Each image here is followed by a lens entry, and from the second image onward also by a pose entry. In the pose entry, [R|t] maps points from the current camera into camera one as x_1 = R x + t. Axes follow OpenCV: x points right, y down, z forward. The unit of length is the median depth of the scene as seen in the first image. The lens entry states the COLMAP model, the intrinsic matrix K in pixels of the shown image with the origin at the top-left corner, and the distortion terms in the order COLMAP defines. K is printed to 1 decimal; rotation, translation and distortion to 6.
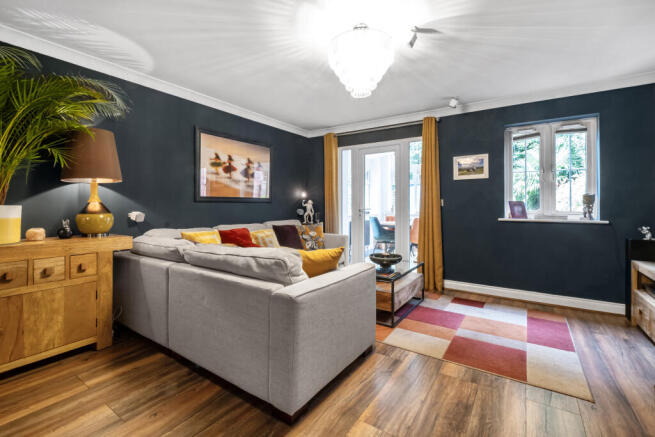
lens RADIAL K [[289.7, 0, 324.6], [0, 289.7, 215.1], [0, 0, 1]] dist [-0.000651, -0.000158]
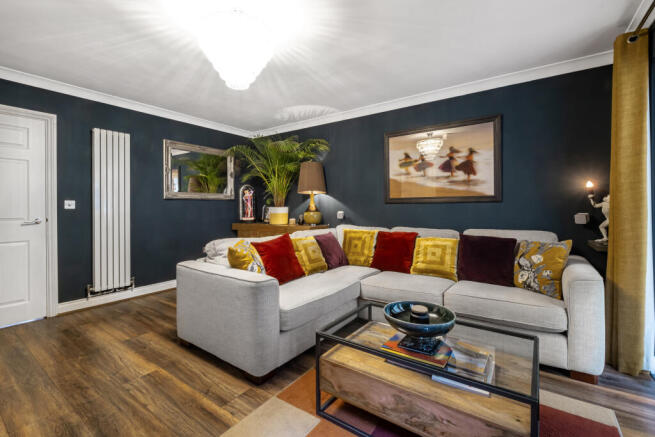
lens RADIAL K [[289.7, 0, 324.6], [0, 289.7, 215.1], [0, 0, 1]] dist [-0.000651, -0.000158]
pose [[-0.020216, 0.025962, -0.999458, 0.614934], [-0.030295, 0.999188, 0.026568, -0.023264], [0.999337, 0.030816, -0.019413, 0.764359]]
